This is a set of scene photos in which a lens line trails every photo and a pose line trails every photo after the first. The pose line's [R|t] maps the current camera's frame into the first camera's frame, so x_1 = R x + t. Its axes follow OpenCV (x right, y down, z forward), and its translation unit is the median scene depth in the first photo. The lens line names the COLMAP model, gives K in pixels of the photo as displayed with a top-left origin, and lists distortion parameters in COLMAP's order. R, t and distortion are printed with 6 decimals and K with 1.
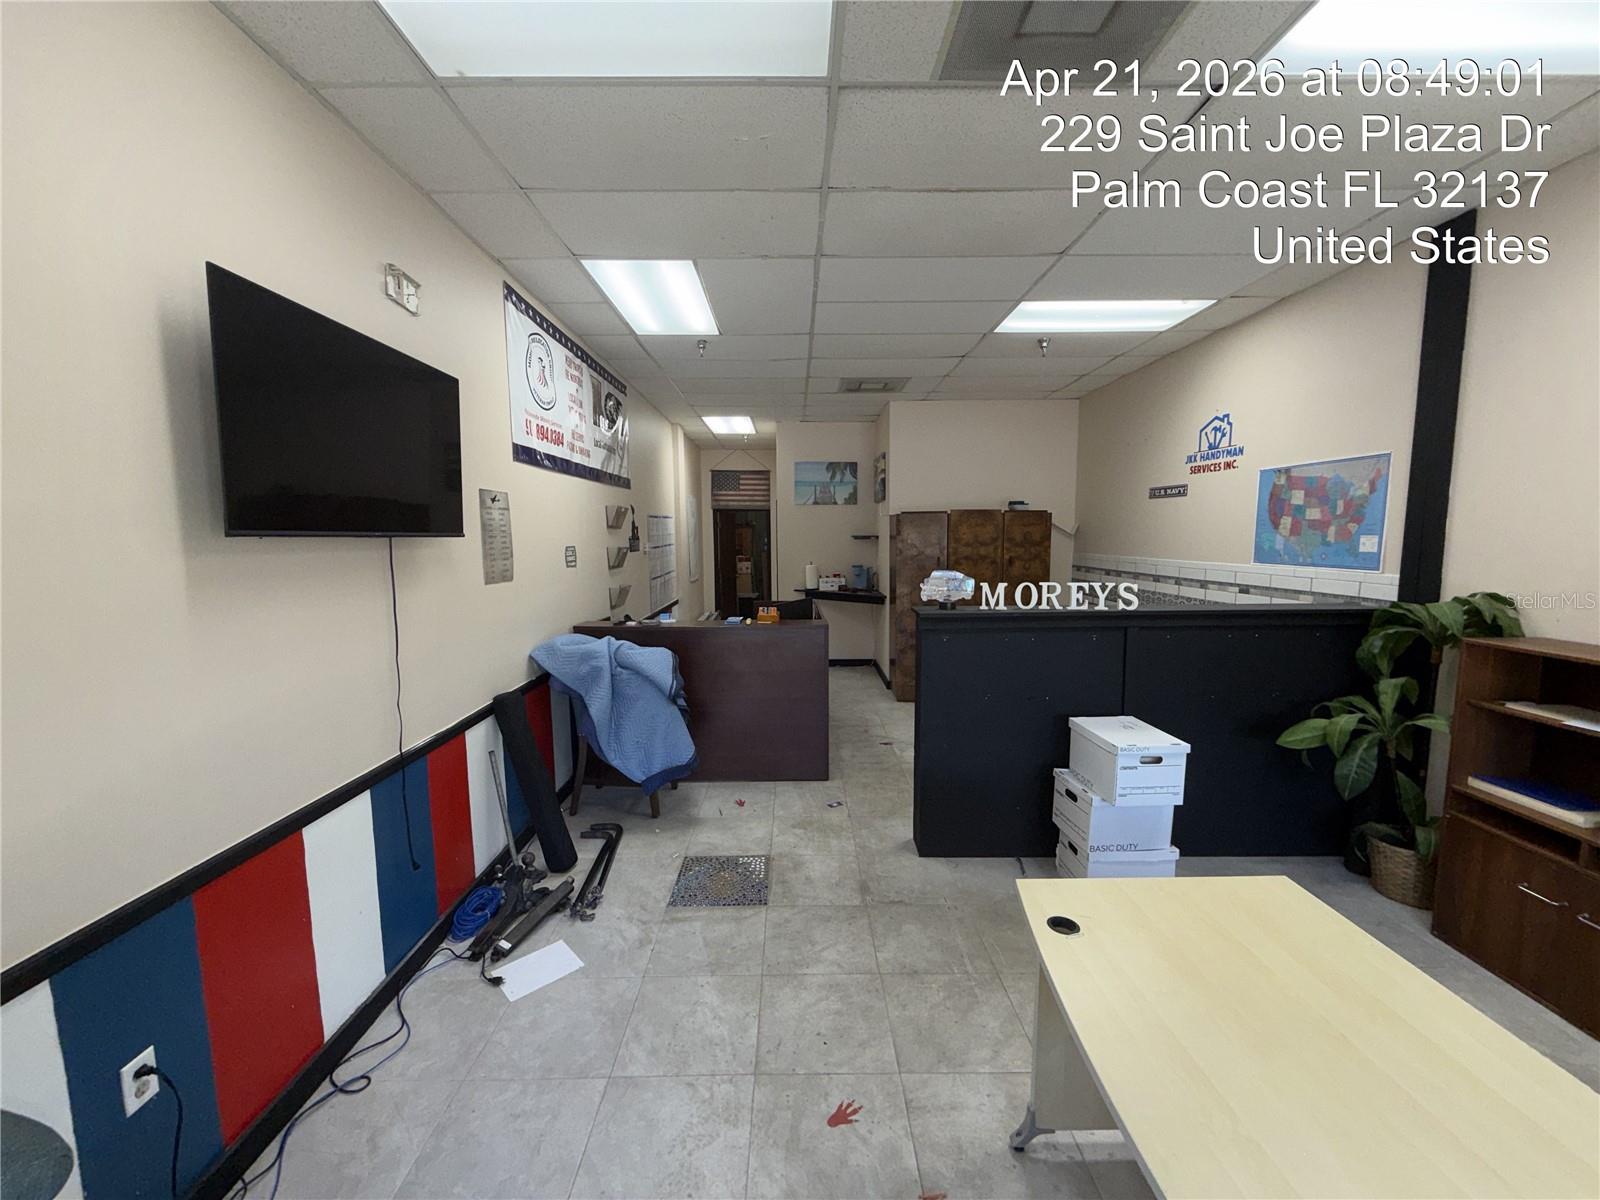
lens RADIAL K [[632.3, 0, 800.9], [0, 632.3, 600.7], [0, 0, 1]] dist [0.000459, -0.000228]
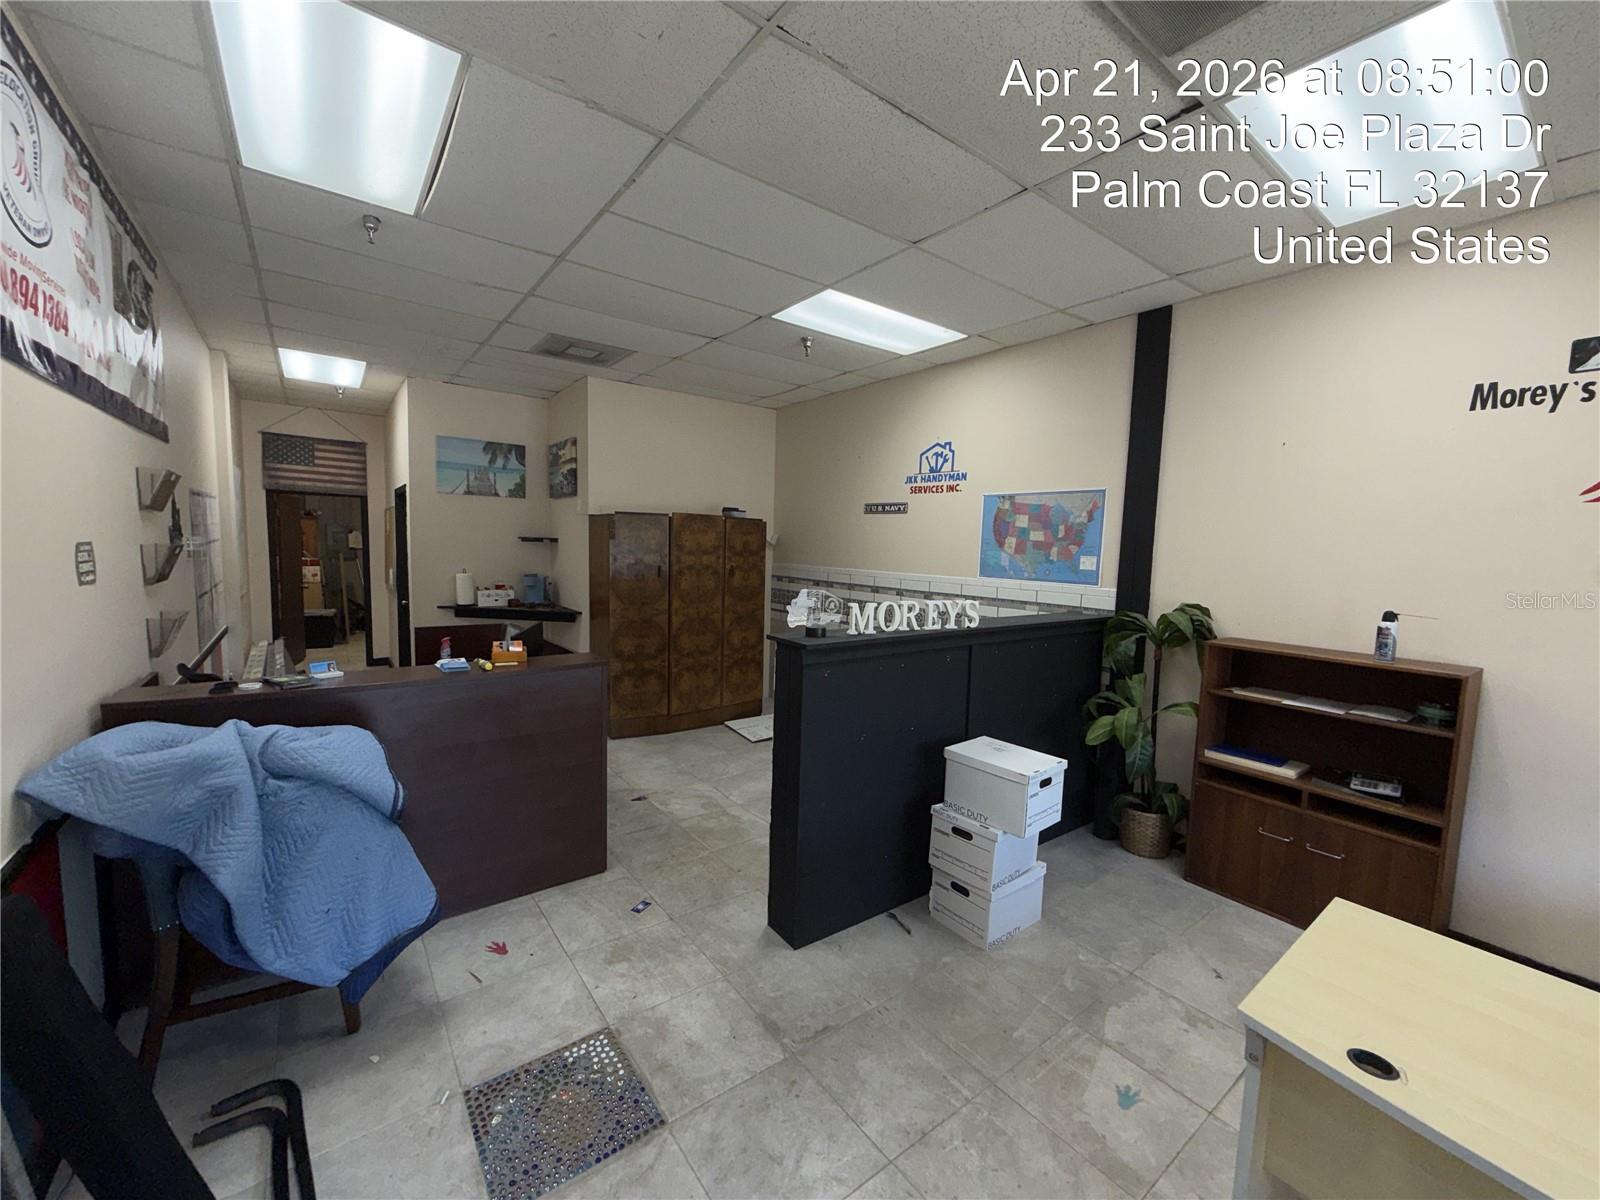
lens RADIAL K [[632.3, 0, 794.4], [0, 632.3, 601.8], [0, 0, 1]] dist [0.000459, -0.000228]
pose [[0.805633, -0.023504, 0.591949, -0.238695], [0.026408, 0.999644, 0.003752, -0.030417], [-0.591826, 0.012609, 0.805967, 0.311114]]
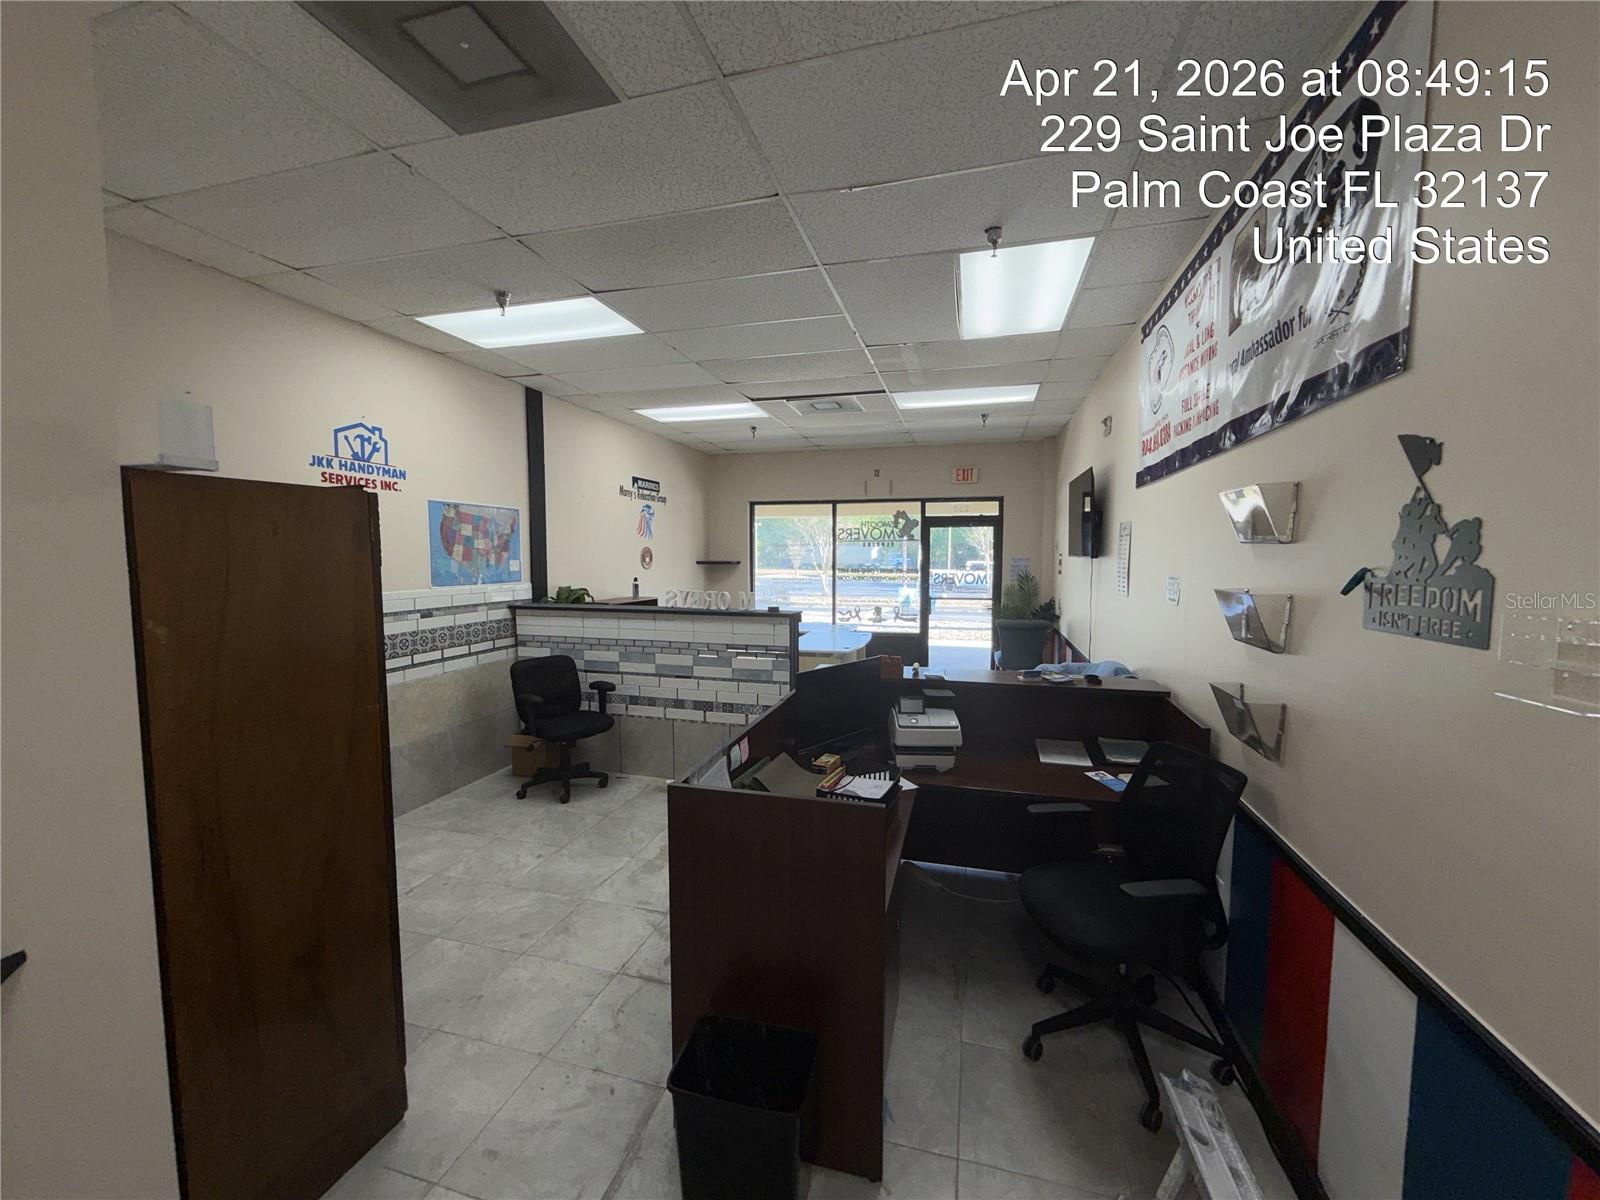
lens RADIAL K [[632.3, 0, 801.5], [0, 632.3, 602.3], [0, 0, 1]] dist [0.000459, -0.000228]
pose [[-0.960428, -0.016271, 0.278053, -0.183523], [0.033644, 0.984205, 0.173805, -0.214523], [-0.276489, 0.176282, -0.944711, 1.988388]]
